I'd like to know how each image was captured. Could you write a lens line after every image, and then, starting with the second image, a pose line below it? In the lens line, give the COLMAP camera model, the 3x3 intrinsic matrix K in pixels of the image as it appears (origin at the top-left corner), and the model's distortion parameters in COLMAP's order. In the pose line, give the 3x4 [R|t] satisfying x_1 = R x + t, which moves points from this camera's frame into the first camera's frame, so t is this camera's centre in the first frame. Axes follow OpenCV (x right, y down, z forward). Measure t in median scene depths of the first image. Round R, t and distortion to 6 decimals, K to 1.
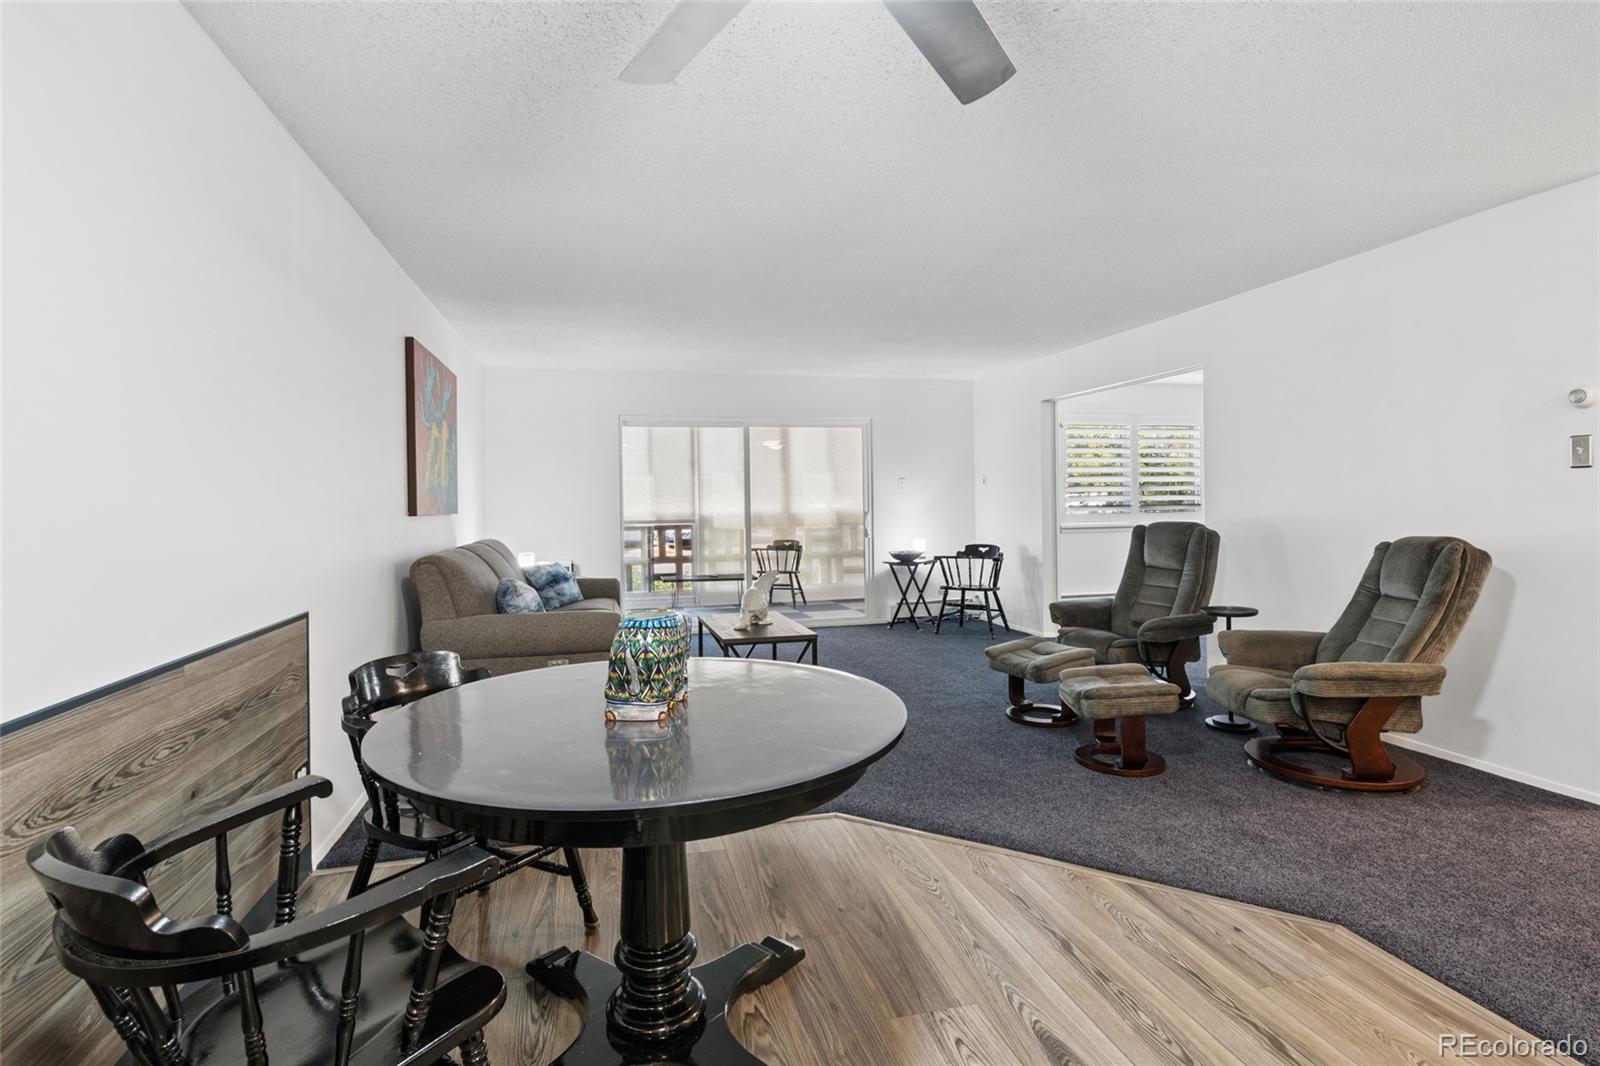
lens RADIAL K [[771.1, 0, 792.1], [0, 771.1, 504.1], [0, 0, 1]] dist [0.002297, 0.000287]
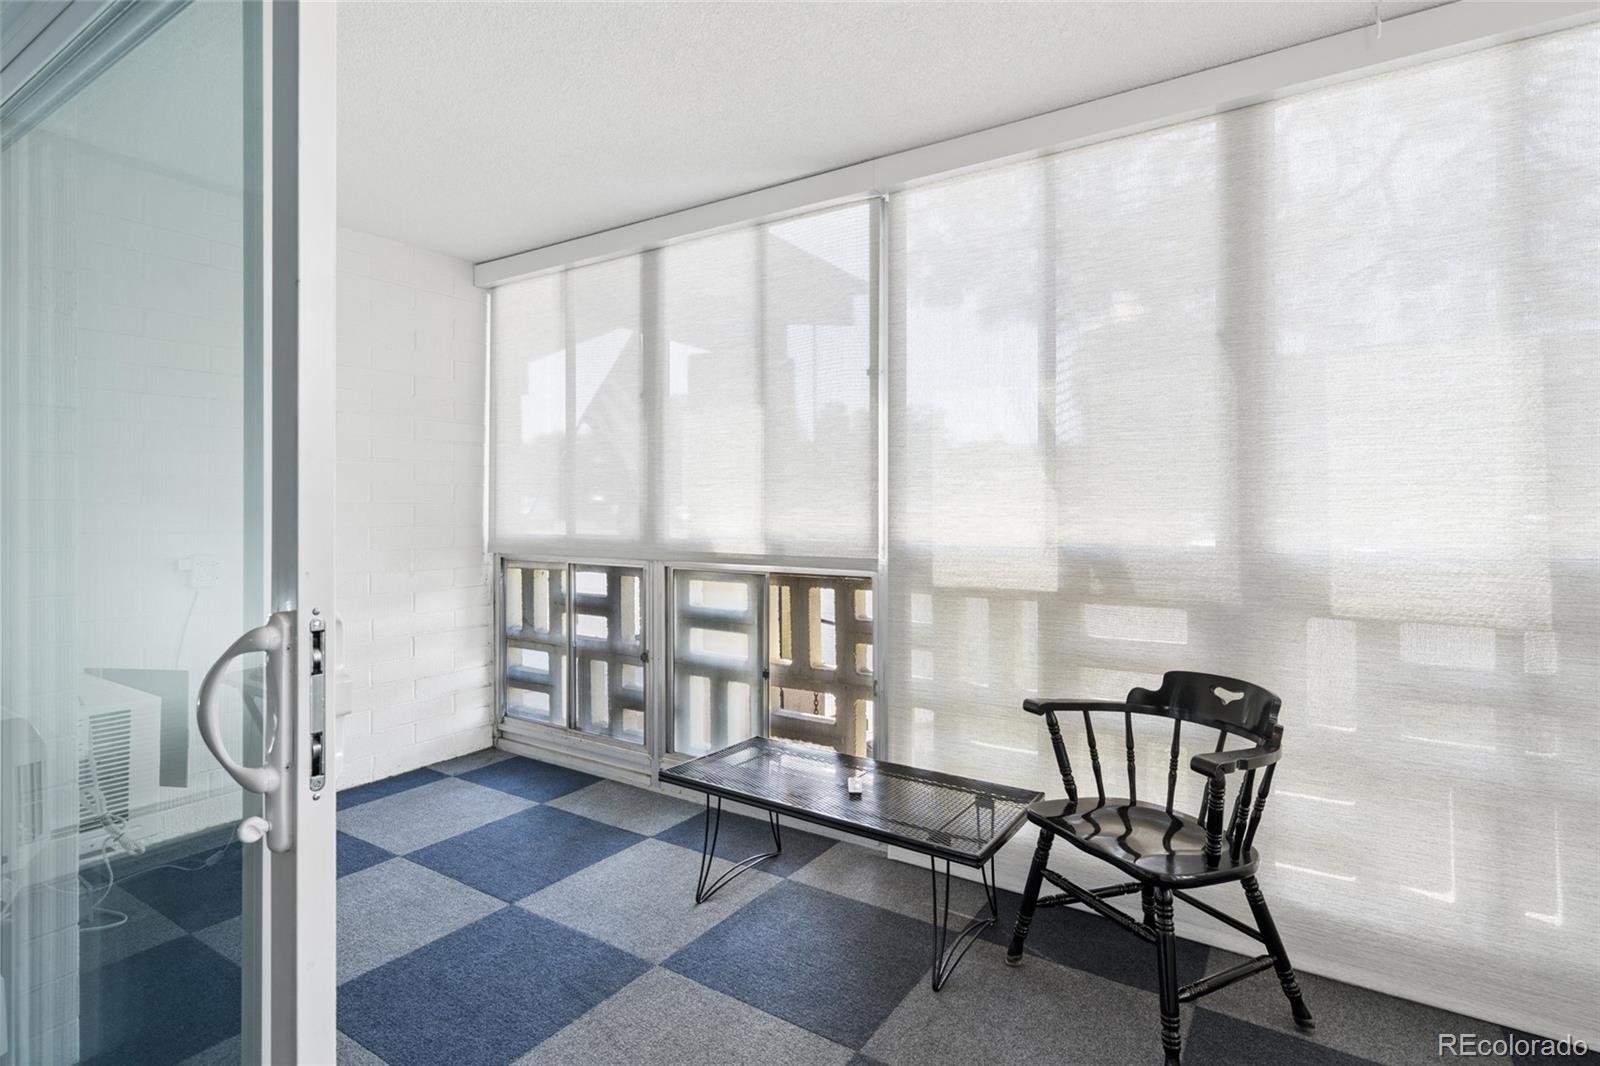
lens RADIAL K [[794.1, 0, 776.6], [0, 794.1, 519.1], [0, 0, 1]] dist [-0.000394, 0.000730]
pose [[0.670310, 0.022012, -0.741754, 0.098773], [-0.014945, 0.999758, 0.016163, -0.000292], [0.741930, 0.000252, 0.670477, 1.023567]]
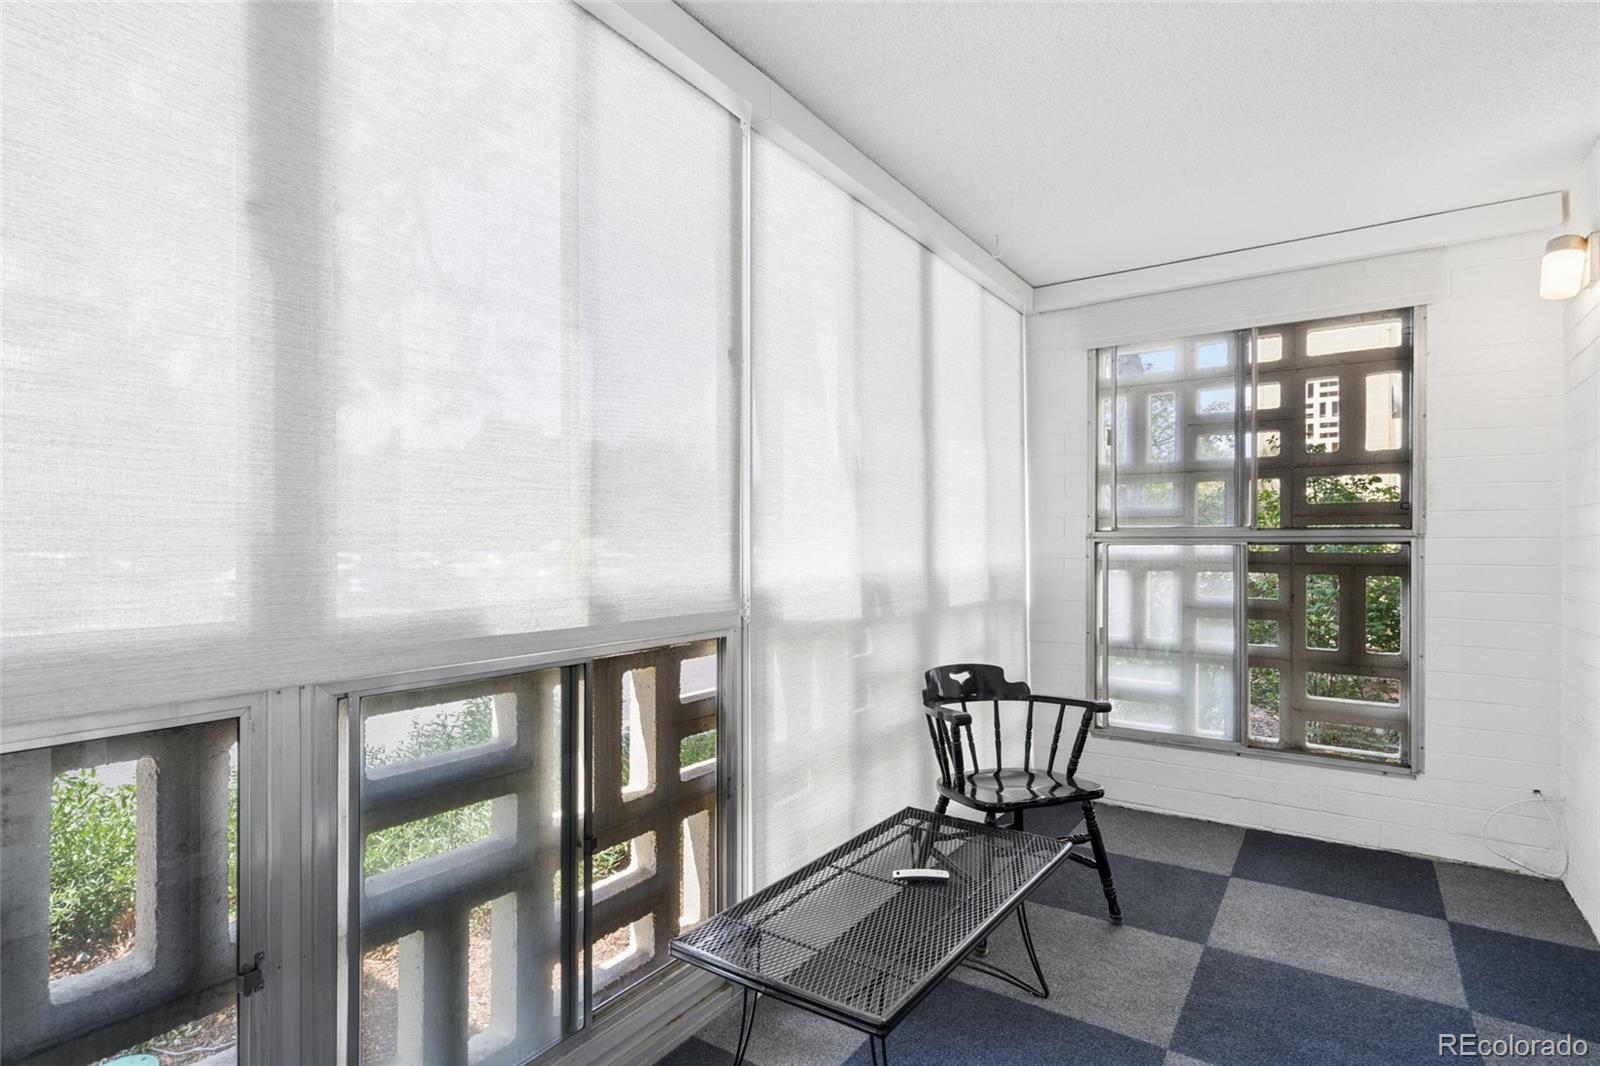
lens RADIAL K [[797.9, 0, 794.9], [0, 797.9, 540.9], [0, 0, 1]] dist [0.000378, 0.000758]
pose [[0.750523, 0.016099, 0.660649, -0.354553], [-0.007548, 0.999847, -0.015789, 0.004447], [-0.660802, 0.006864, 0.750529, 1.093983]]
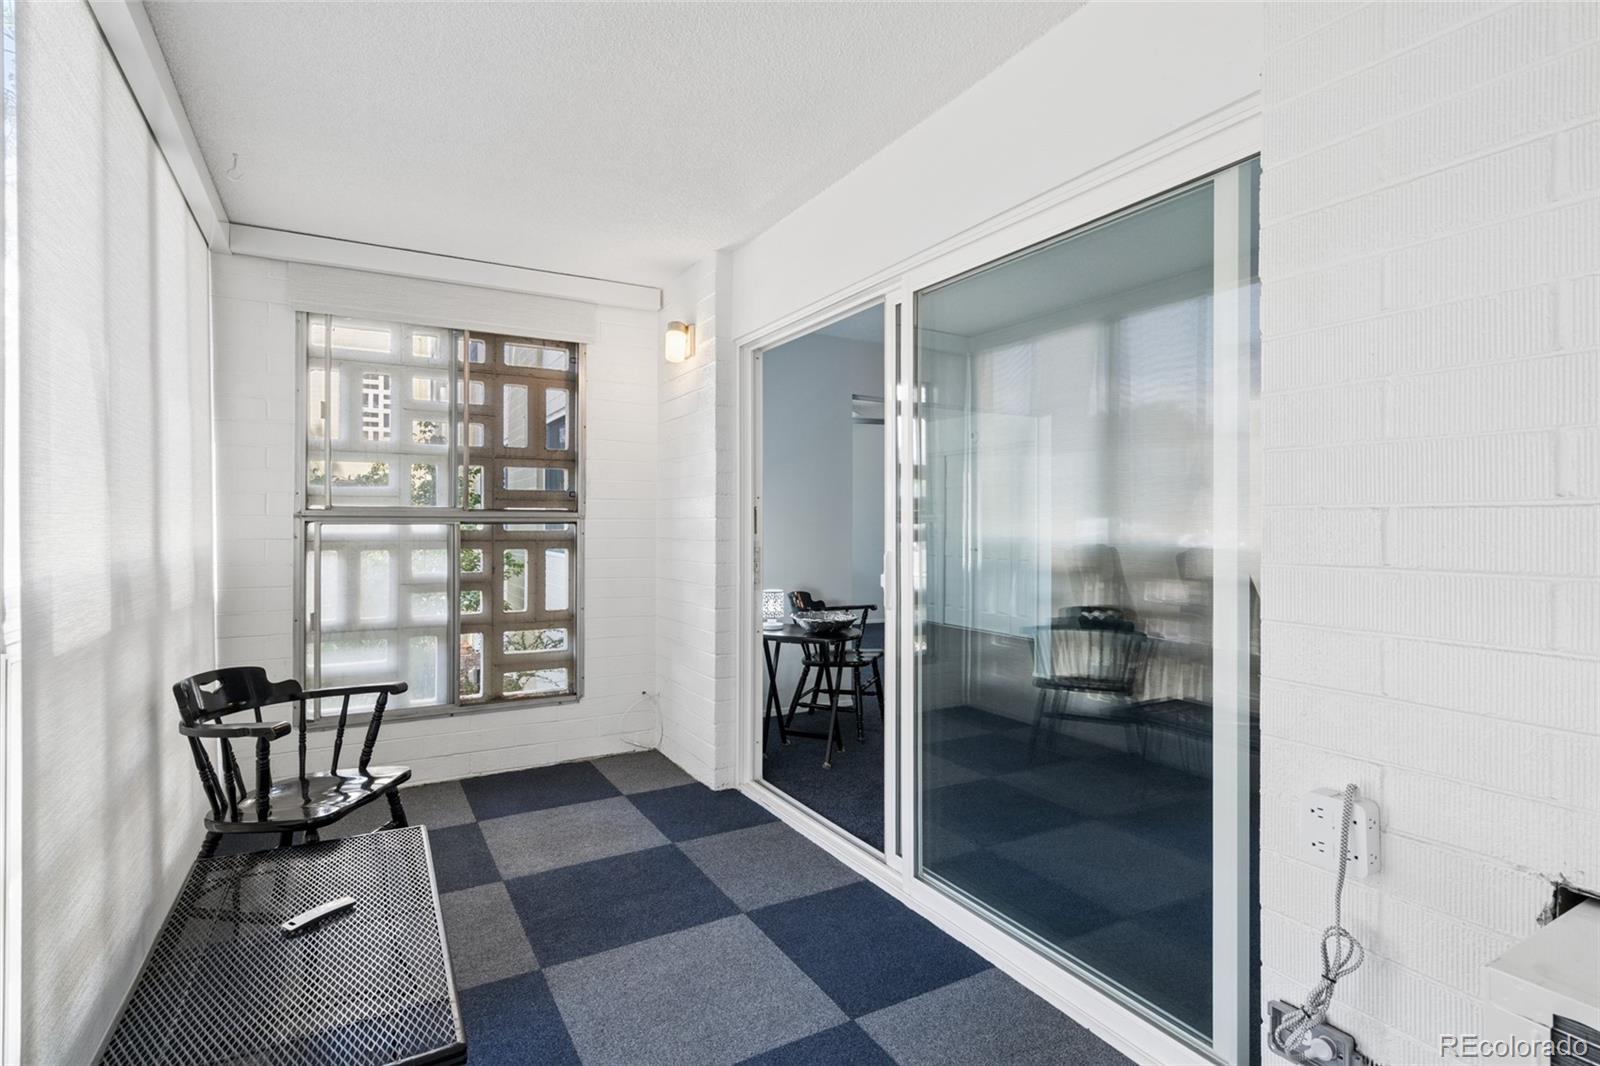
lens RADIAL K [[794.1, 0, 776.6], [0, 794.1, 519.1], [0, 0, 1]] dist [-0.000394, 0.000730]
pose [[-0.261474, 0.021185, 0.964978, -0.399936], [0.006993, 0.999774, -0.020054, 0.005783], [-0.965185, 0.001504, -0.261563, 1.208113]]
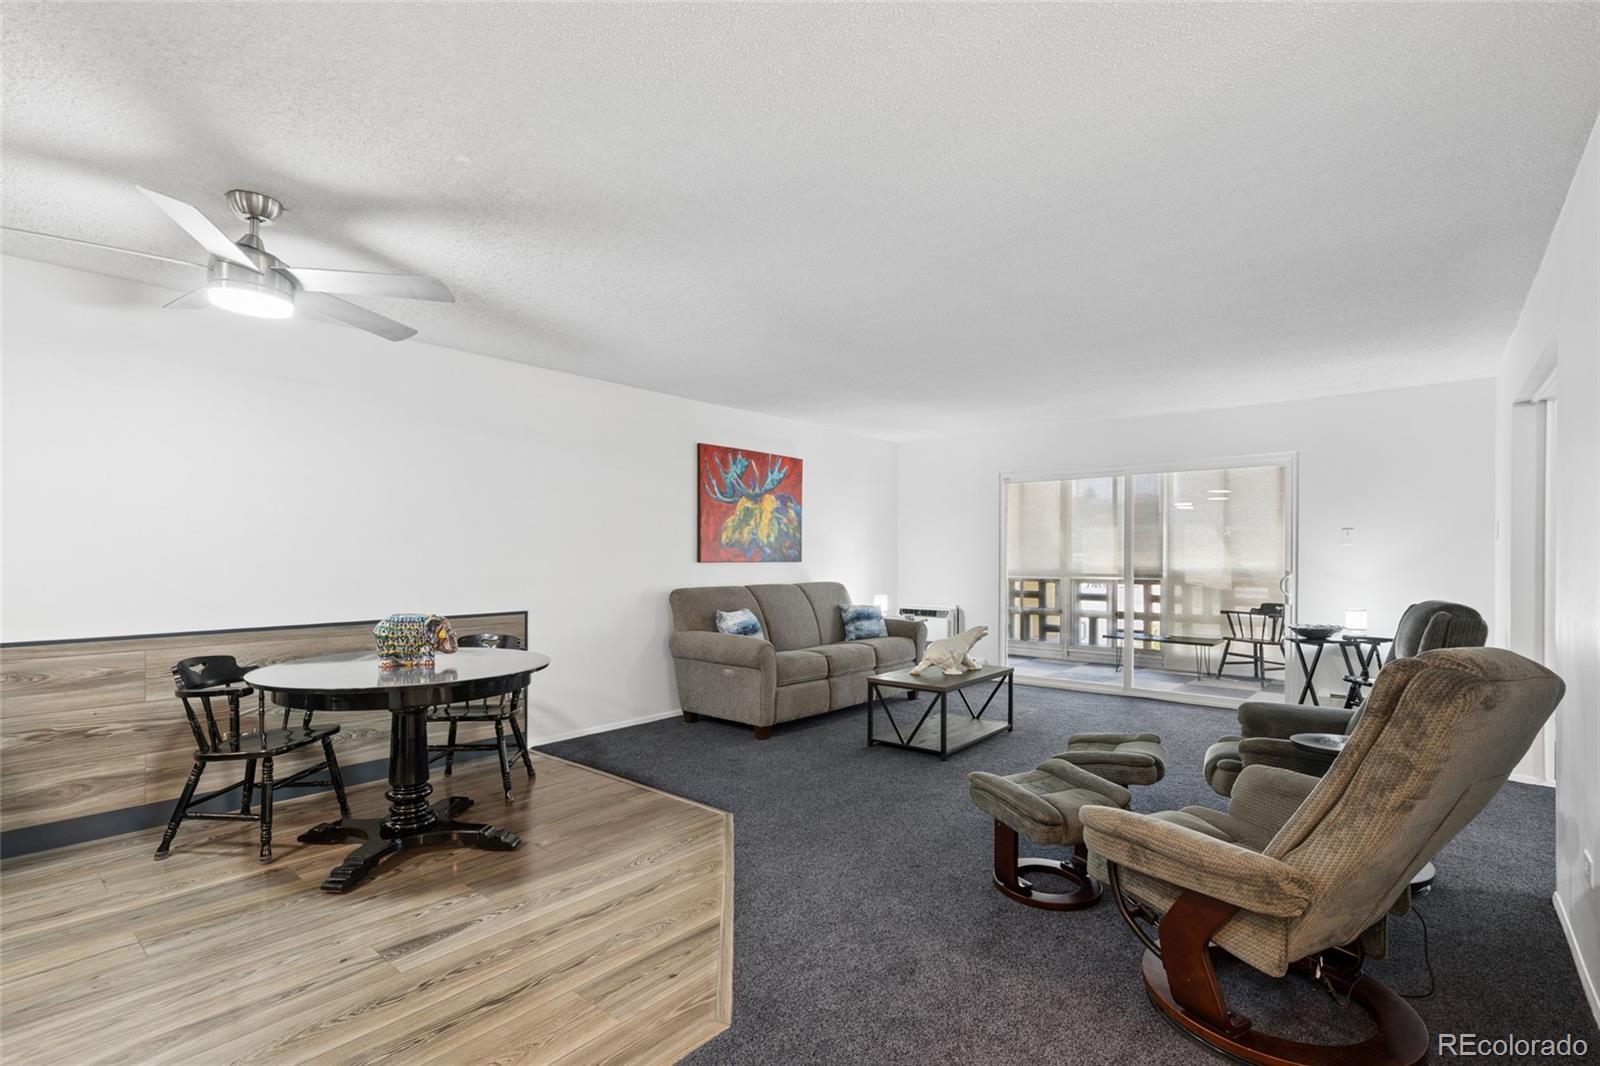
lens RADIAL K [[745.0, 0, 798.0], [0, 745.0, 562.8], [0, 0, 1]] dist [-0.000565, 0.000024]
pose [[0.593371, 0.023788, -0.804578, 0.440800], [-0.012949, 0.999716, 0.020007, -0.008491], [0.804825, -0.001453, 0.593511, 0.162003]]
